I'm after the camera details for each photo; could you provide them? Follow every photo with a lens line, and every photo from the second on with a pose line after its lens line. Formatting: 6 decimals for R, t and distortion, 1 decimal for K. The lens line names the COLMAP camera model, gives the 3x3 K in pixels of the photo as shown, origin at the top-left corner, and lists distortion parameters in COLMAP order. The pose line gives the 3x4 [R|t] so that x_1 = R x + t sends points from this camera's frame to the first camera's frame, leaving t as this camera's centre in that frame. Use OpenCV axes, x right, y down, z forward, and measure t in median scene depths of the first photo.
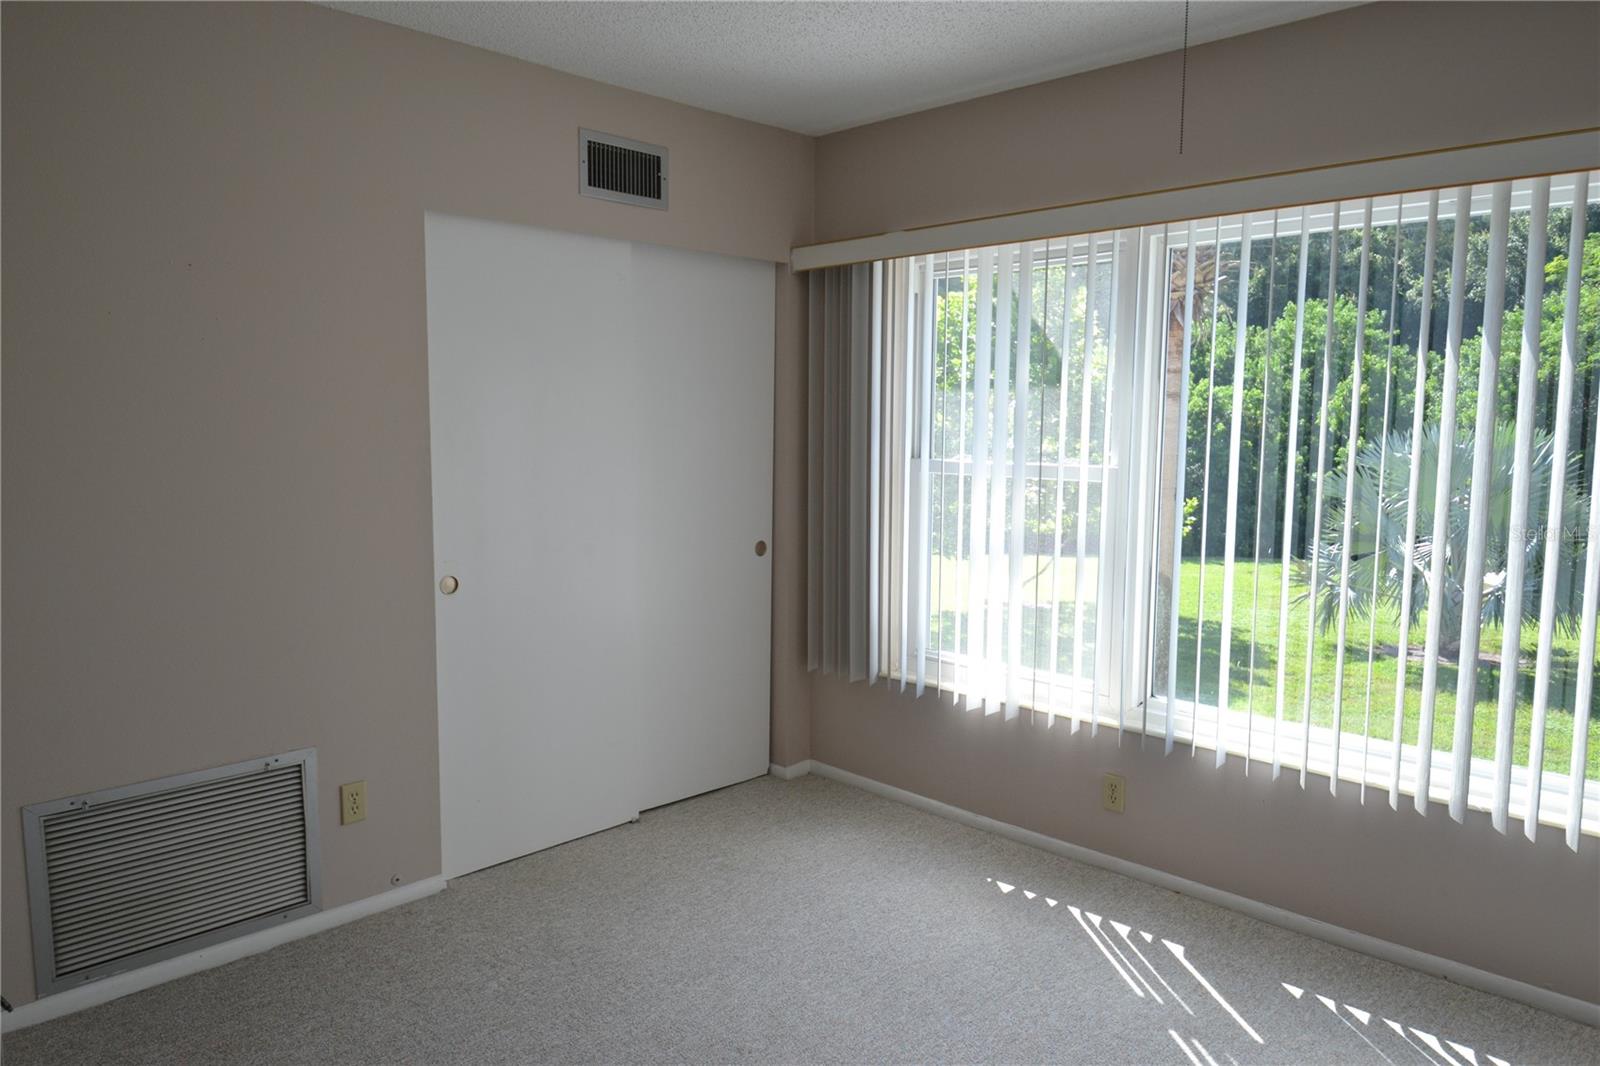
lens RADIAL K [[1113.3, 0, 820.7], [0, 1113.3, 538.2], [0, 0, 1]] dist [0.048857, -0.058729]
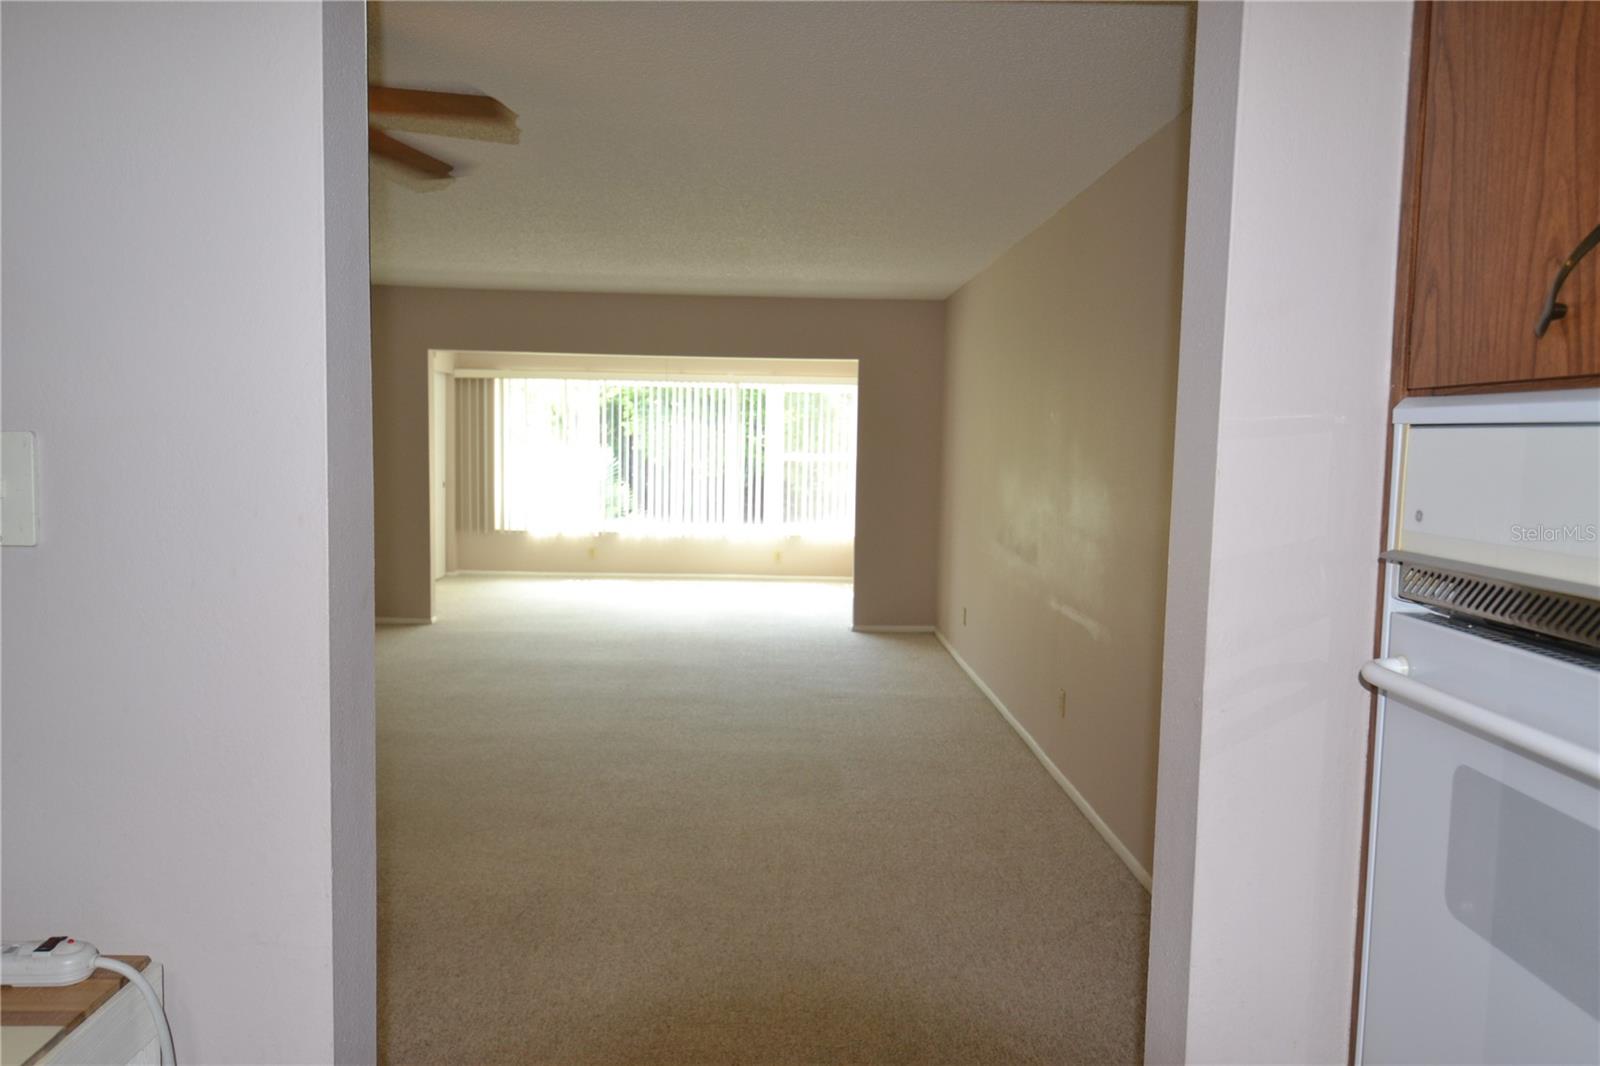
lens RADIAL K [[1113.3, 0, 805.7], [0, 1113.3, 539.5], [0, 0, 1]] dist [0.048857, -0.058729]
pose [[0.696498, -0.063295, 0.714761, -0.601318], [0.082430, 0.996565, 0.007926, 0.083429], [-0.712808, 0.053398, 0.699323, -0.626802]]
